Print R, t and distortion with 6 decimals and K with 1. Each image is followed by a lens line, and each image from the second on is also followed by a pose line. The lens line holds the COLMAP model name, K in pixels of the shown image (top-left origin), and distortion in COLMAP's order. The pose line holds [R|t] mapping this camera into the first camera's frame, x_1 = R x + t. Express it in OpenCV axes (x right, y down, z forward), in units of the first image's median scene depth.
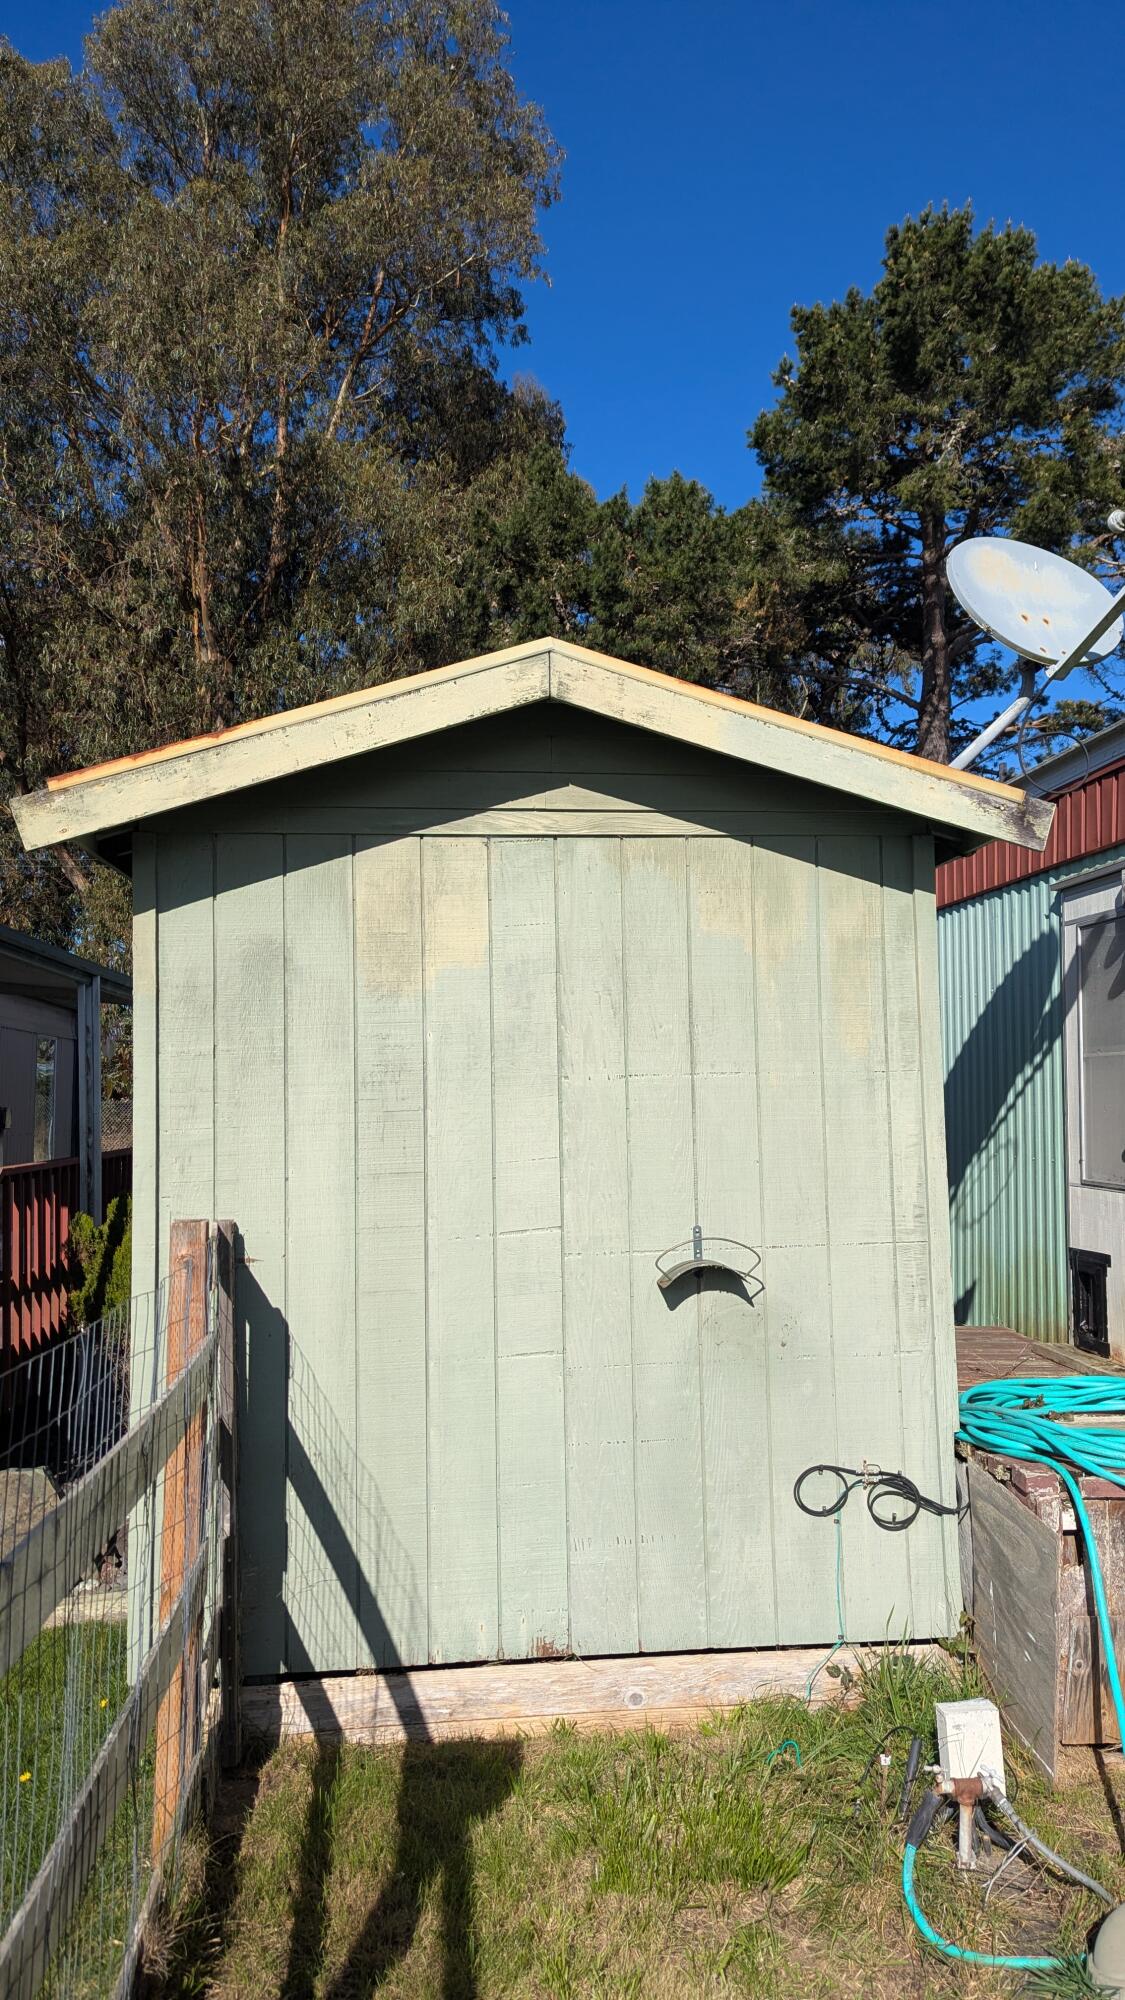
lens RADIAL K [[1420.3, 0, 554.7], [0, 1420.3, 995.8], [0, 0, 1]] dist [0.077173, -0.059706]
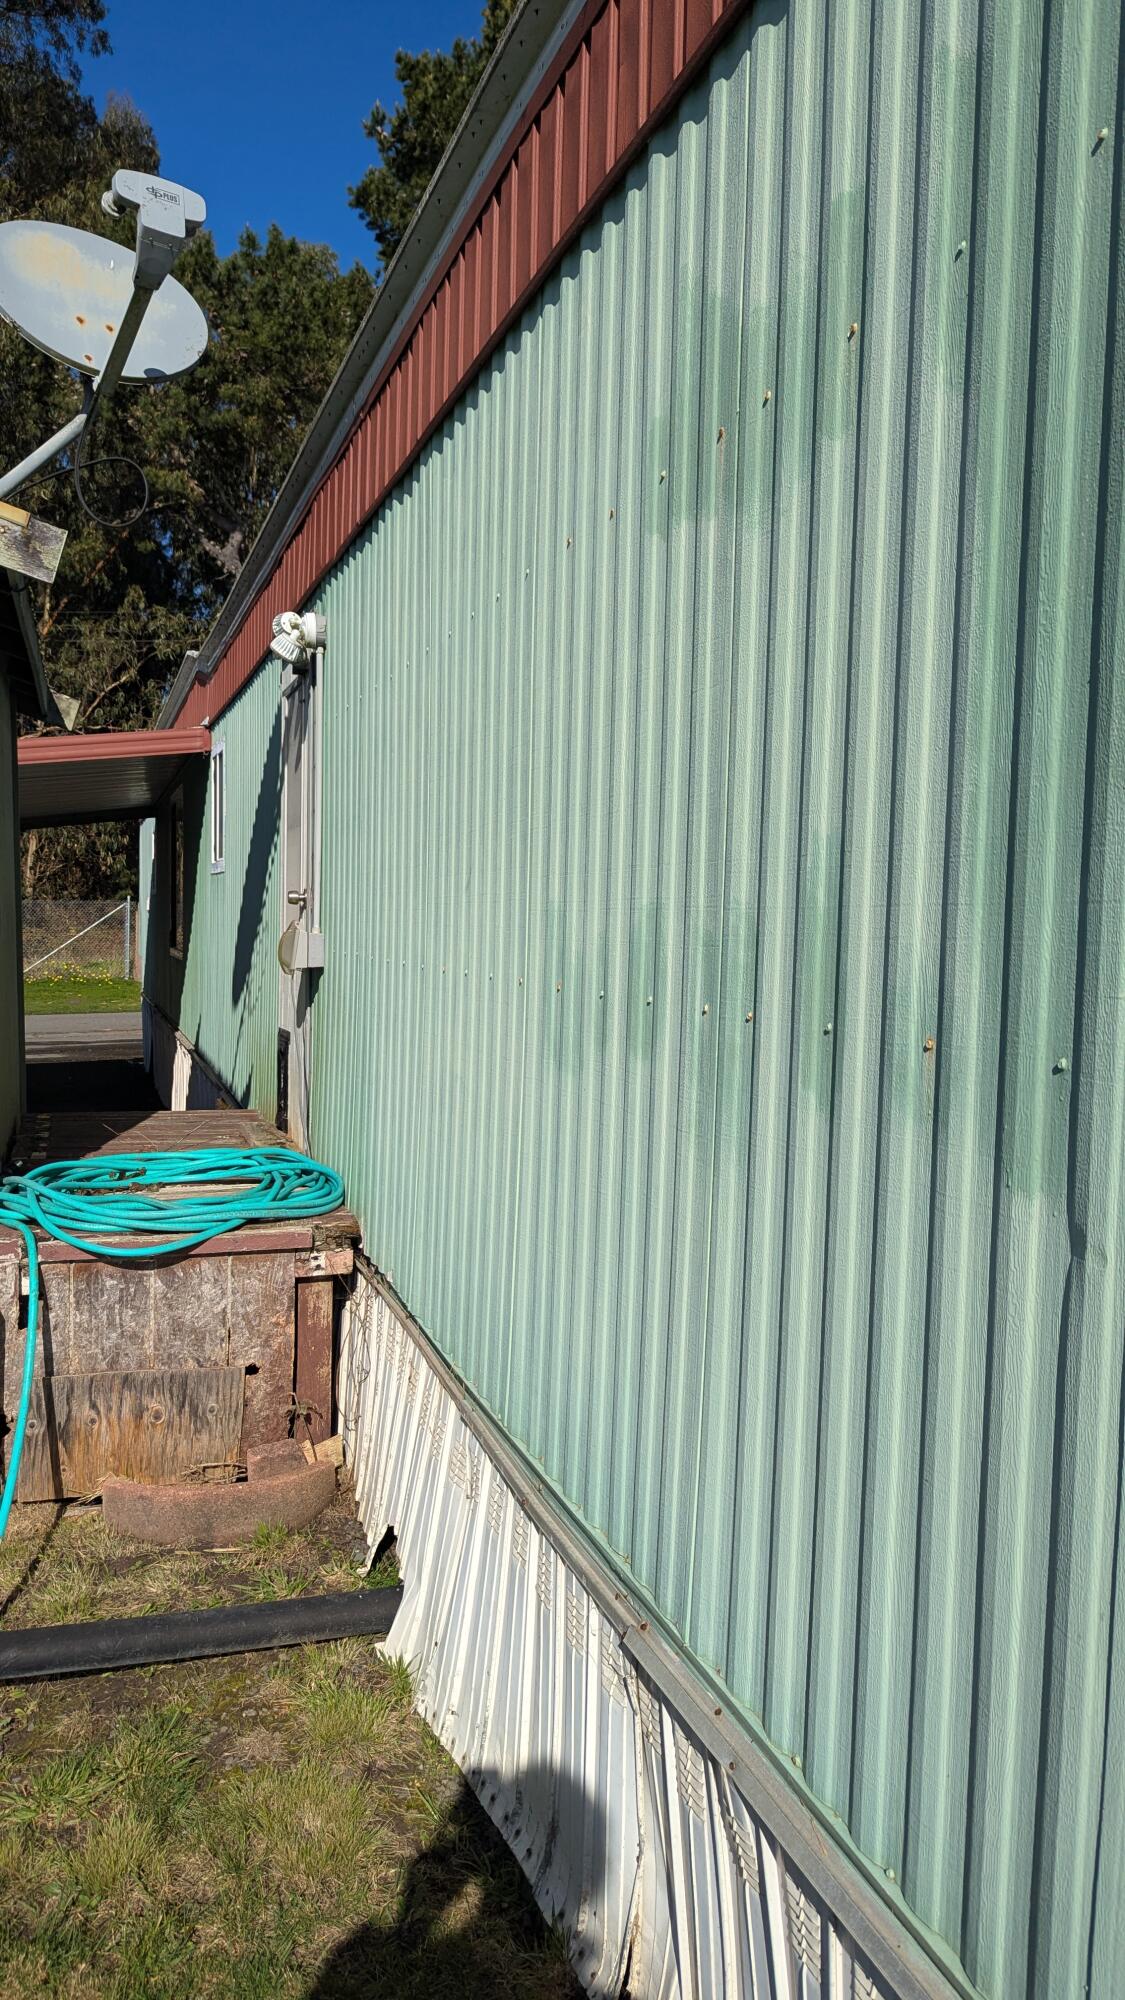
lens RADIAL K [[1434.3, 0, 525.4], [0, 1434.3, 1003.9], [0, 0, 1]] dist [0.071939, -0.076008]
pose [[0.976863, 0.002719, 0.213848, 0.049087], [-0.030739, 0.991322, 0.127808, 0.004170], [-0.211645, -0.131425, 0.968470, 0.000887]]
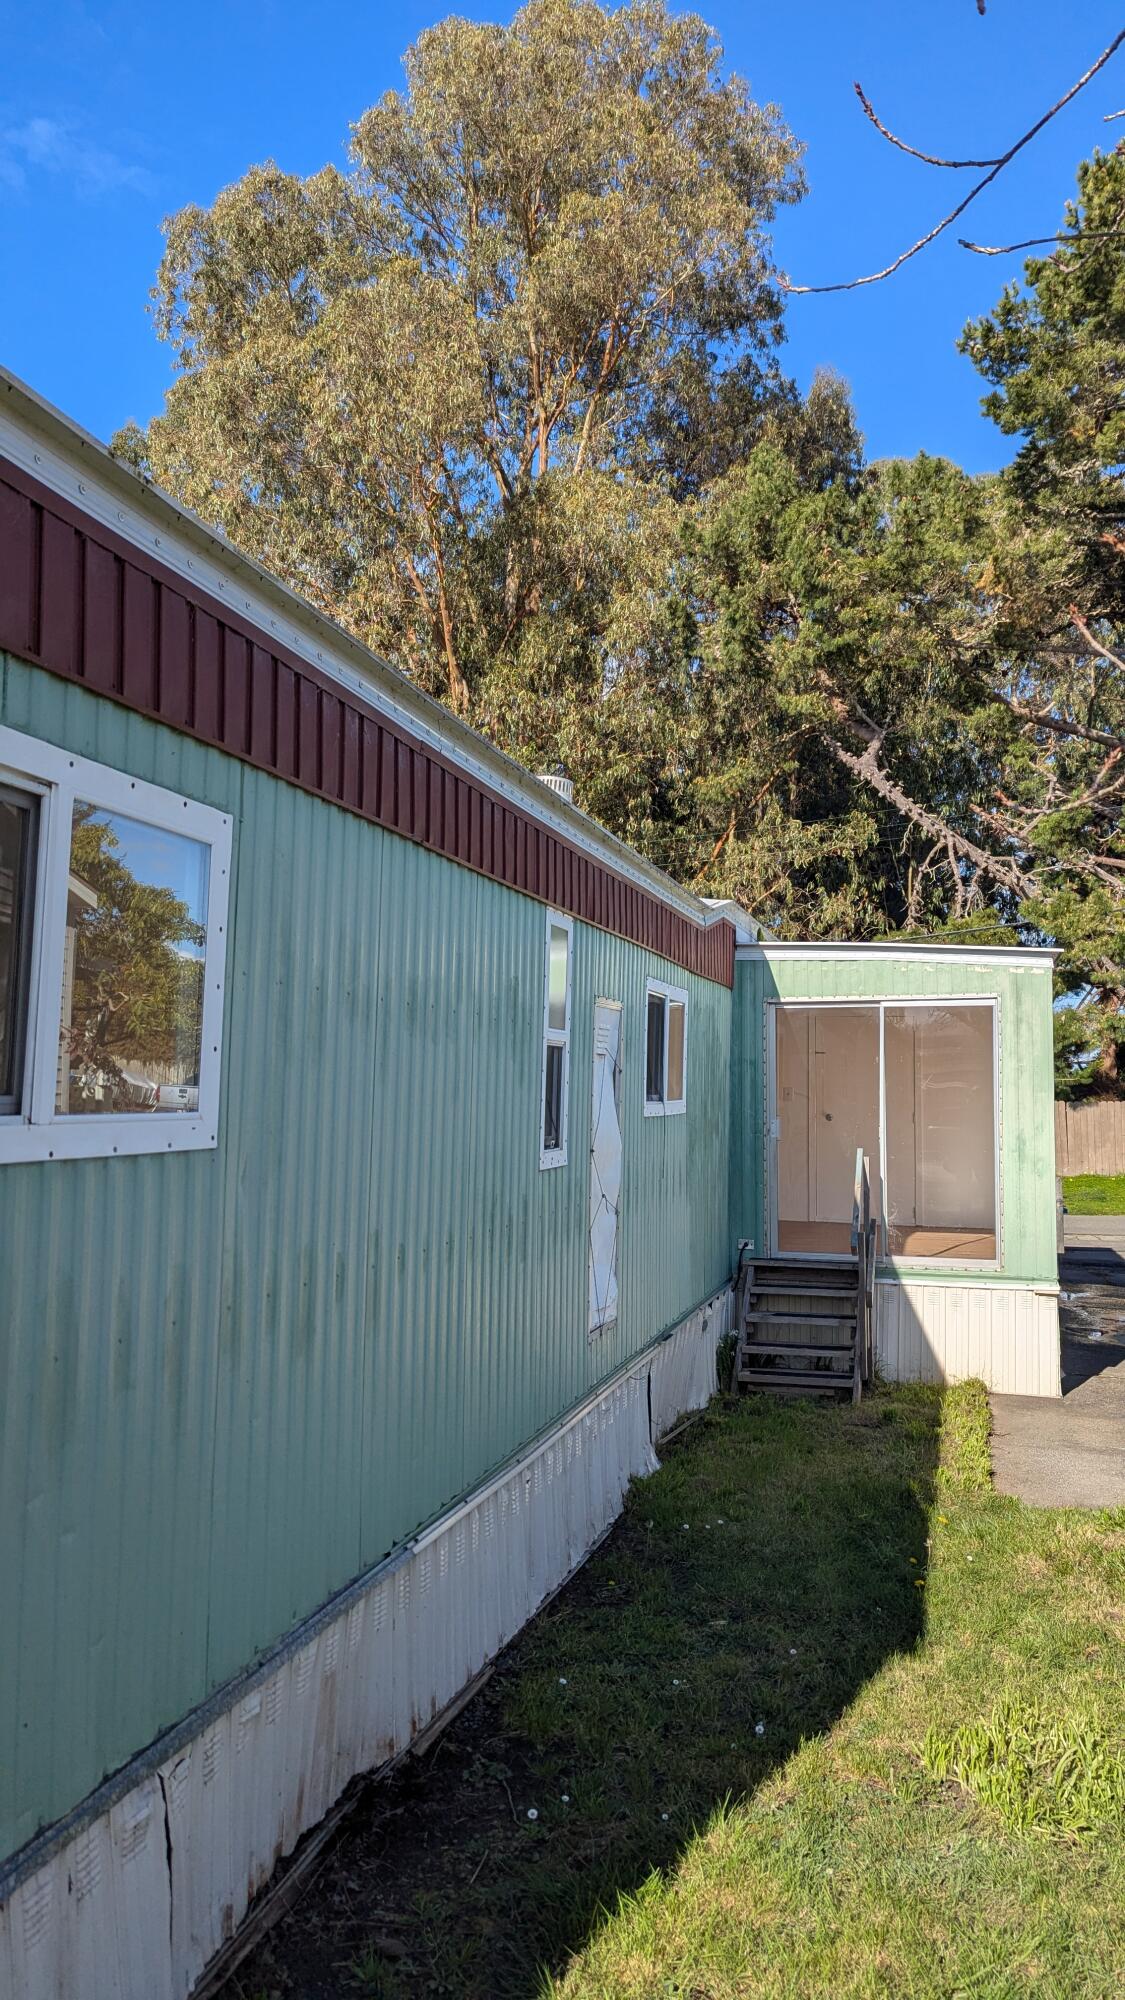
lens RADIAL K [[1420.3, 0, 554.7], [0, 1420.3, 995.8], [0, 0, 1]] dist [0.077173, -0.059706]
pose [[0.937237, -0.008229, -0.348595, 0.210402], [0.007751, 0.999966, -0.002764, -0.001355], [0.348606, -0.000112, 0.937269, 0.015846]]
